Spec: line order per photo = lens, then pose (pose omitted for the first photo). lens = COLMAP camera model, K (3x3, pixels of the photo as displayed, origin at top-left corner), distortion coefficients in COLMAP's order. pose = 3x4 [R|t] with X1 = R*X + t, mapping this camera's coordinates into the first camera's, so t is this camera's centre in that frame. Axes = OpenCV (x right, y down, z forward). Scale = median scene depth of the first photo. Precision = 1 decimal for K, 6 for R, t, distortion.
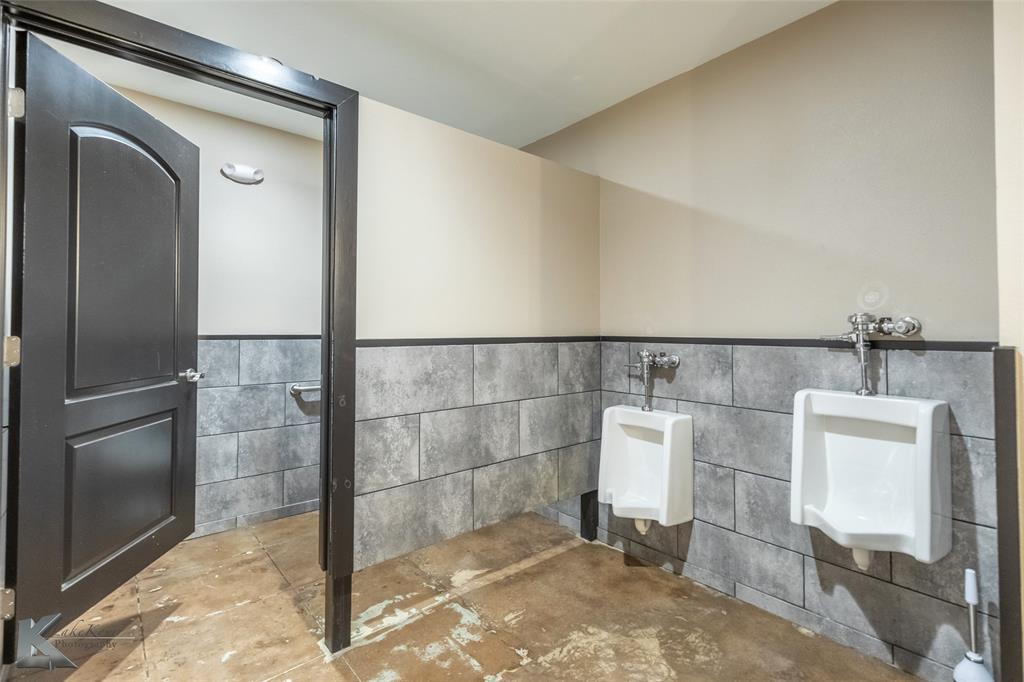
lens RADIAL K [[463.0, 0, 516.0], [0, 463.0, 332.5], [0, 0, 1]] dist [0.008525, -0.002536]
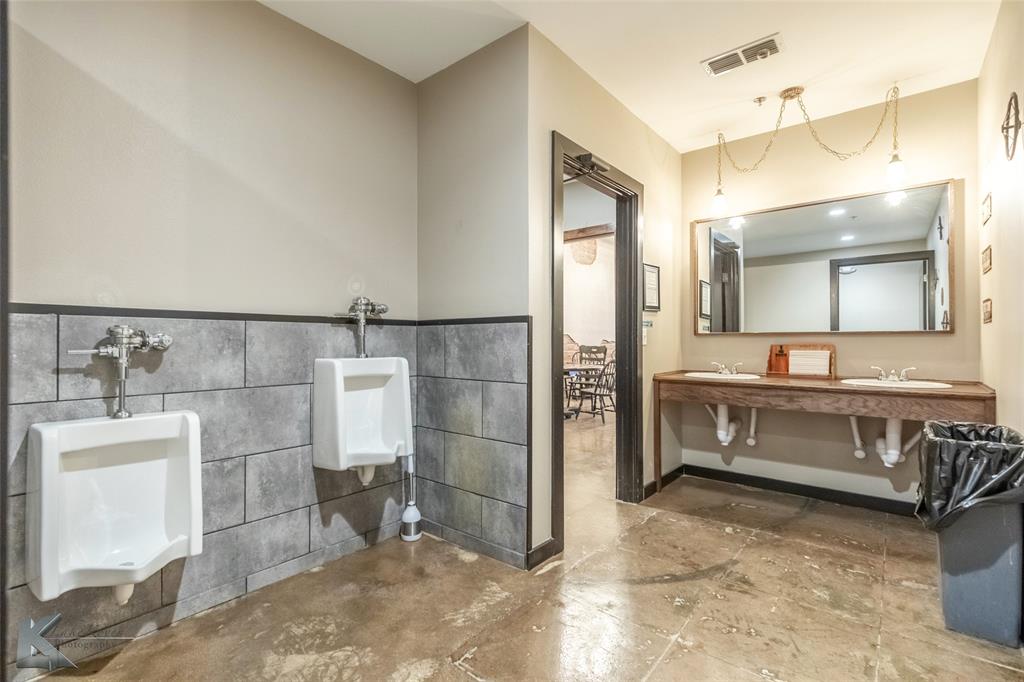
lens RADIAL K [[463.0, 0, 516.5], [0, 463.0, 339.3], [0, 0, 1]] dist [0.008525, -0.002536]
pose [[-0.153454, -0.008310, 0.988121, -0.531617], [-0.004306, 0.999961, 0.007741, 0.055447], [-0.988146, -0.003067, -0.153484, 0.624436]]
